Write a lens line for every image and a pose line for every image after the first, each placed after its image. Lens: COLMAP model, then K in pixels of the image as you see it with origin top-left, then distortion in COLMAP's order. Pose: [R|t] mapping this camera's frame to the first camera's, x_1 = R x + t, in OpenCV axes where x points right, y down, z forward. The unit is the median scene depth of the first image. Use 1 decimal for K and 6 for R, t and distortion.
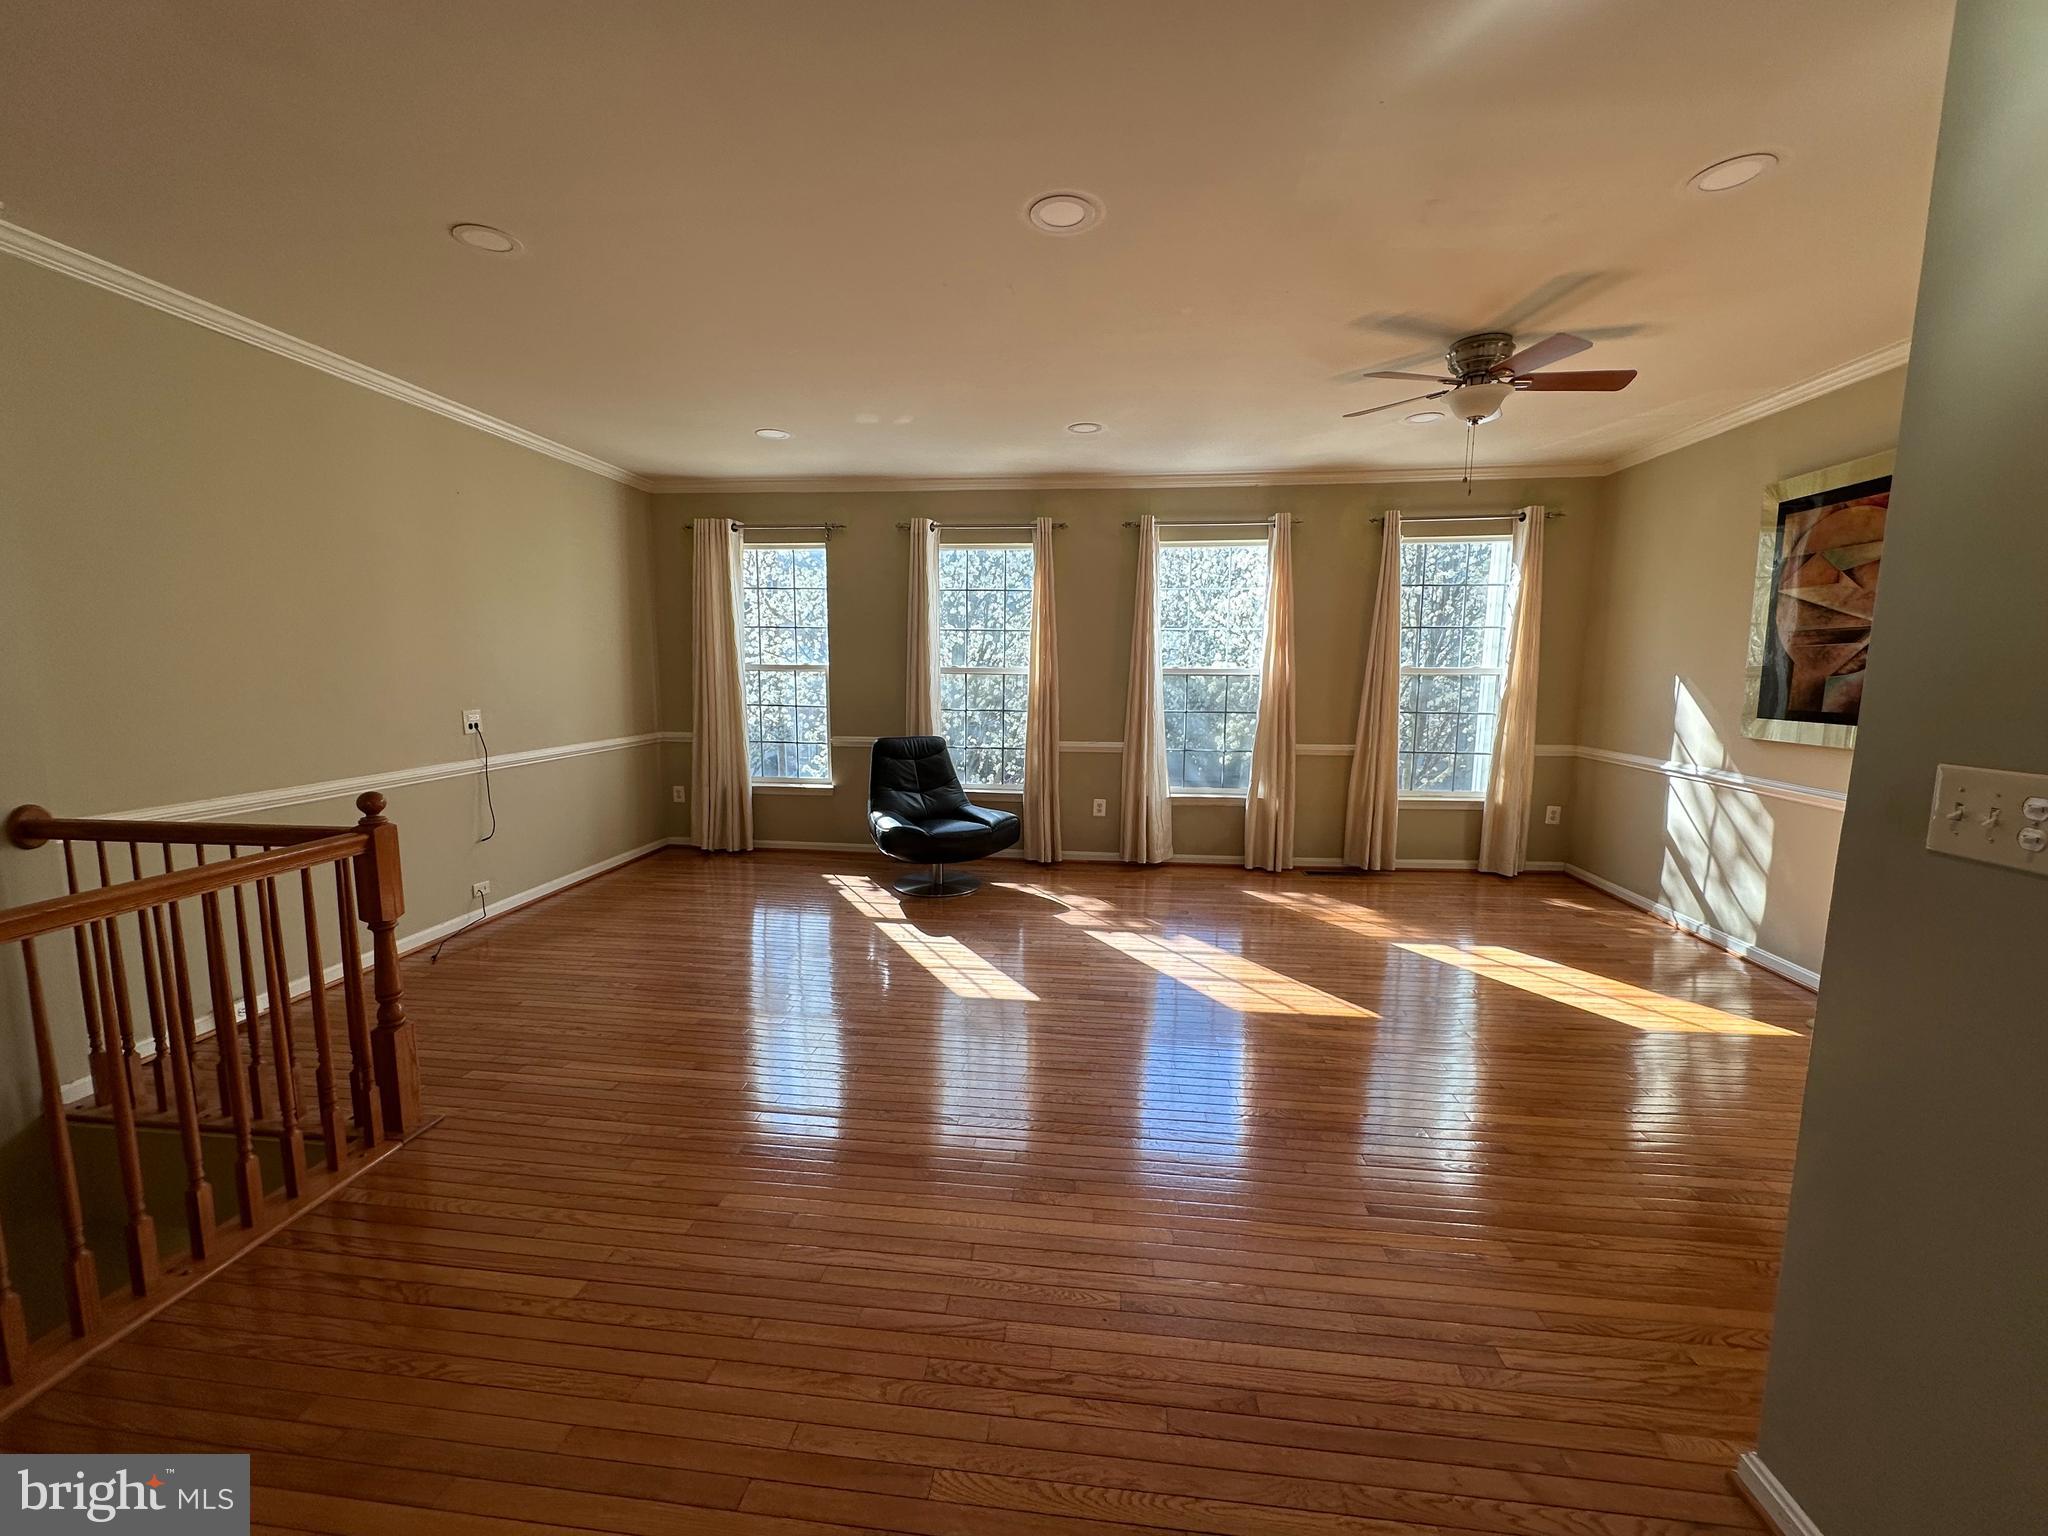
lens RADIAL K [[814.3, 0, 1022.3], [0, 814.3, 770.8], [0, 0, 1]] dist [-0.002222, 0.000349]
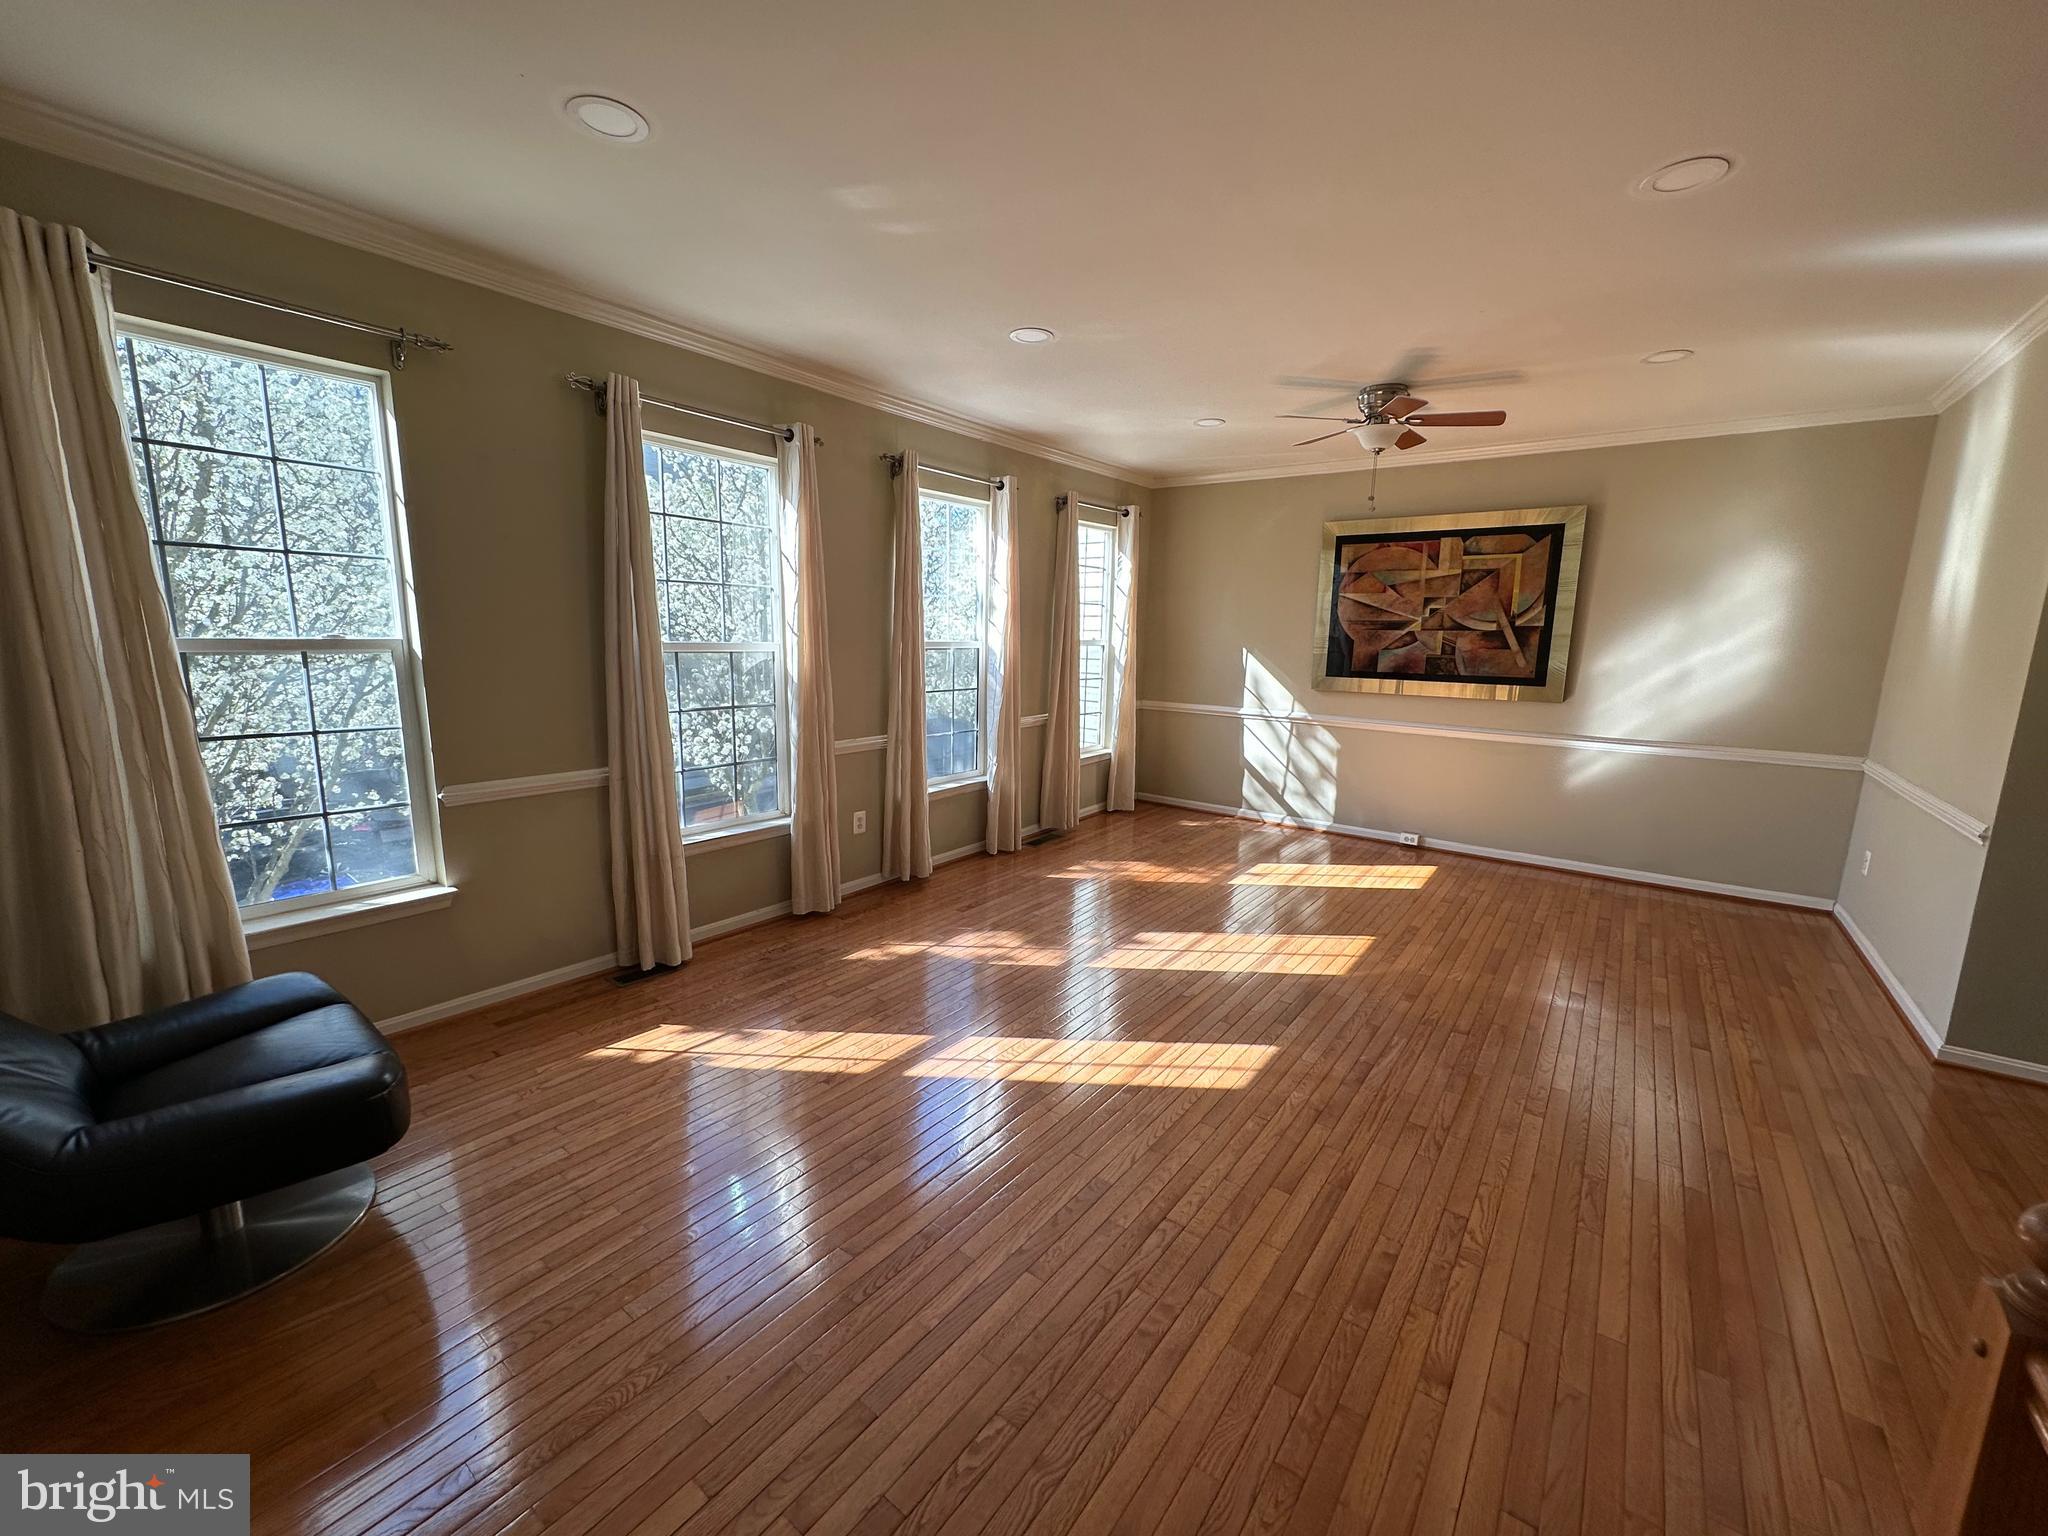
lens RADIAL K [[814.3, 0, 1022.3], [0, 814.3, 770.8], [0, 0, 1]] dist [-0.002222, 0.000349]
pose [[0.511413, -0.143353, 0.847294, -0.600627], [0.093822, 0.989408, 0.110768, -0.094491], [-0.854198, 0.022847, 0.519445, 0.583405]]
